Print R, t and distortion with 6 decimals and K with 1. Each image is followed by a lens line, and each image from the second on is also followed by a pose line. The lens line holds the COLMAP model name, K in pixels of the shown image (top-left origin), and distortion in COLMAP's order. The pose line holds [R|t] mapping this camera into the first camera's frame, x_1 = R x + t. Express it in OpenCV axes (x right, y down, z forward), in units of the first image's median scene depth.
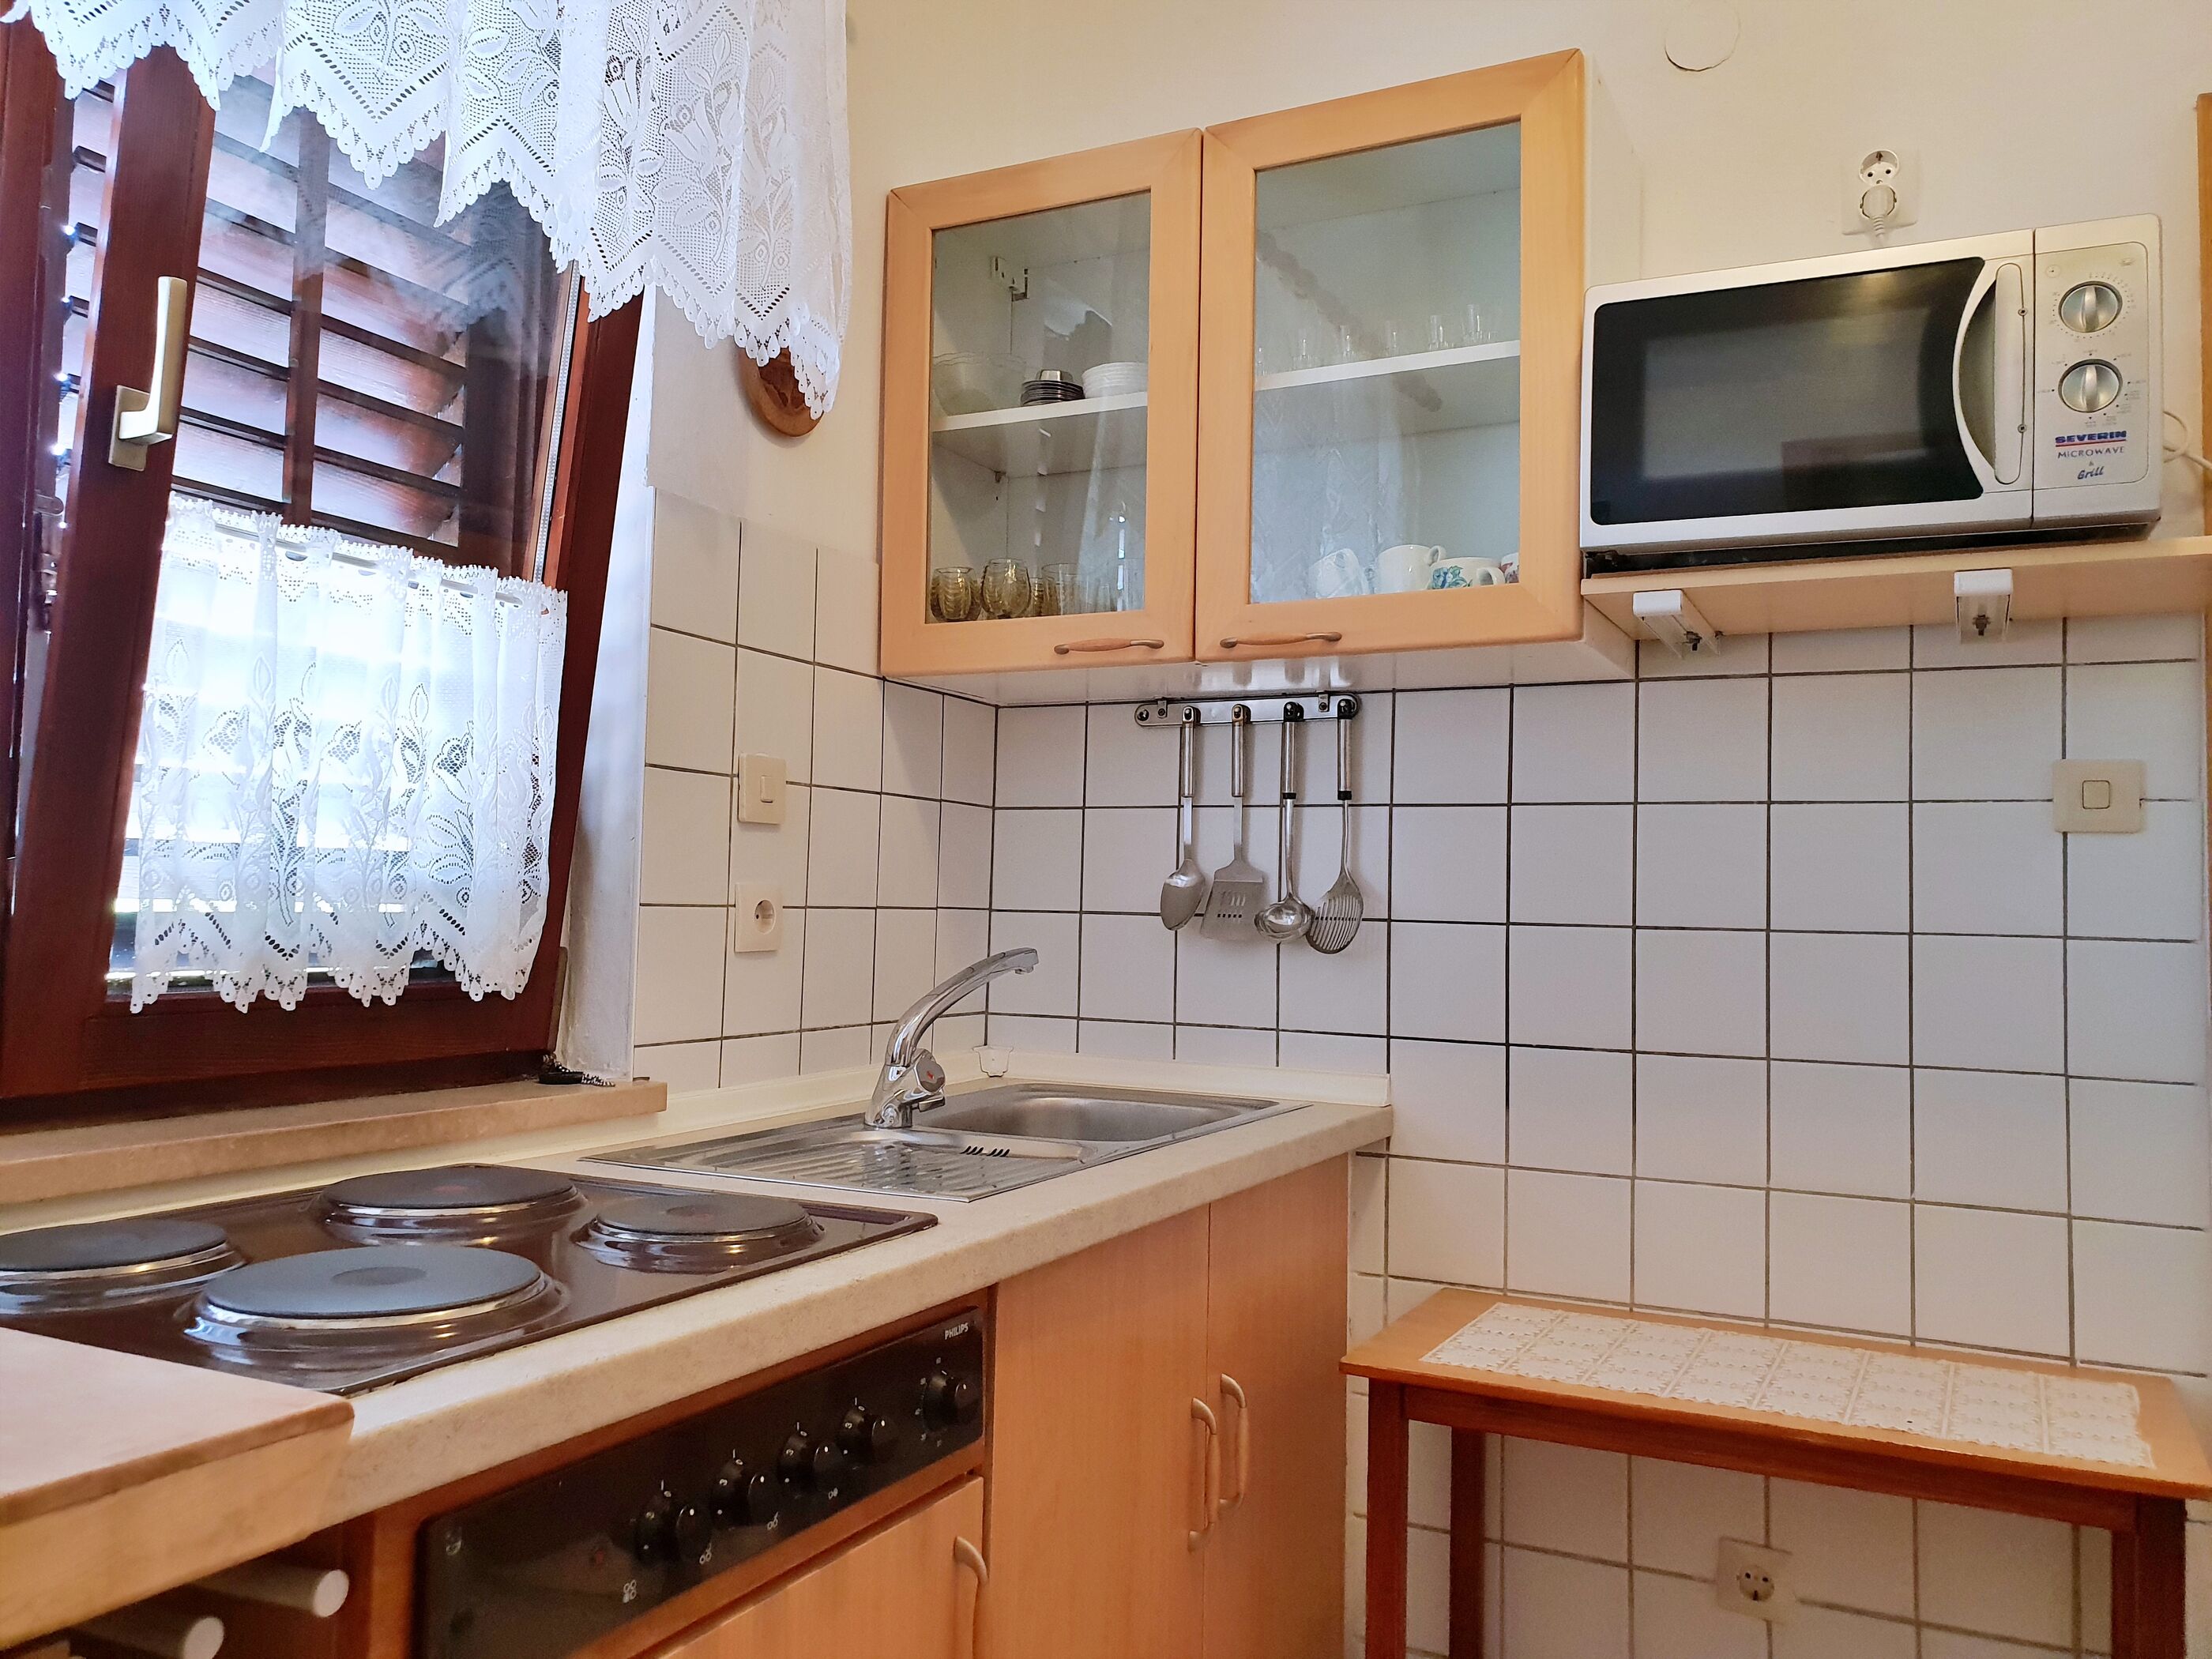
lens RADIAL K [[1724.9, 0, 1102.8], [0, 1724.9, 816.2], [0, 0, 1]] dist [0.028446, -0.004257]
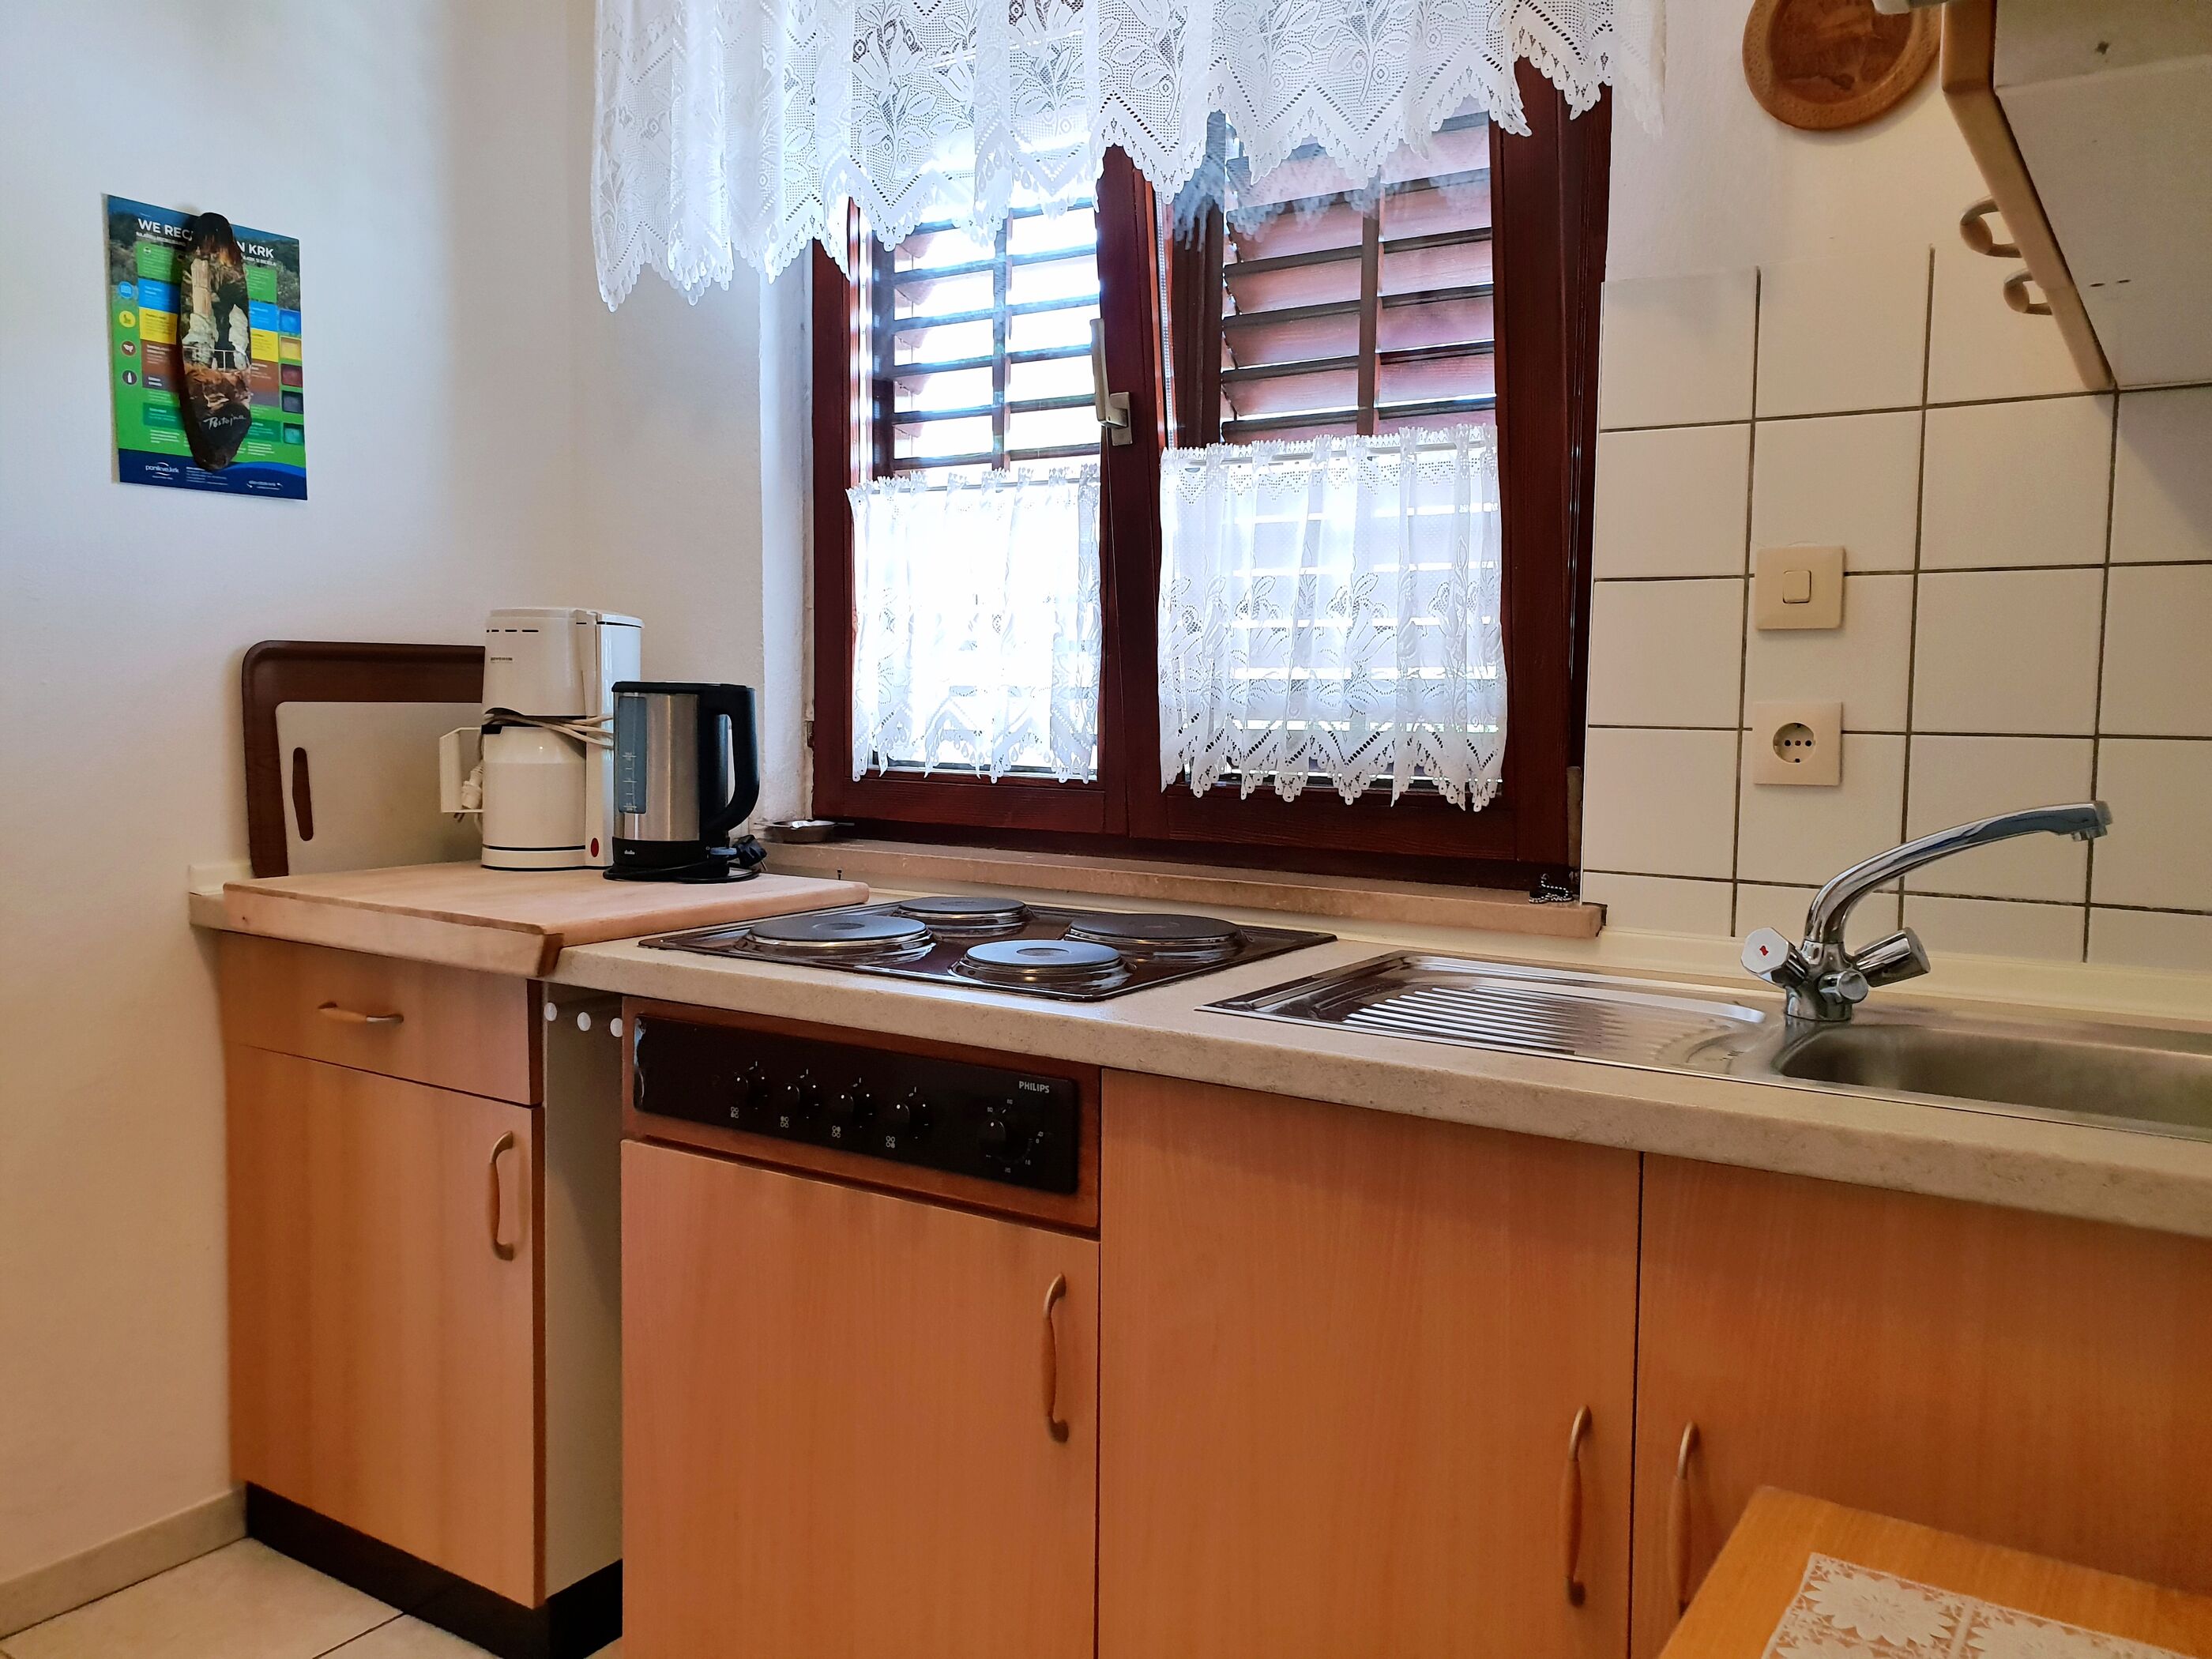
lens RADIAL K [[1724.9, 0, 1104.1], [0, 1724.9, 840.1], [0, 0, 1]] dist [0.028446, -0.004257]
pose [[-0.105975, 0.057455, -0.992708, 1.178446], [0.034686, 0.997935, 0.054055, 0.085746], [0.993764, -0.028705, -0.107749, 1.341088]]
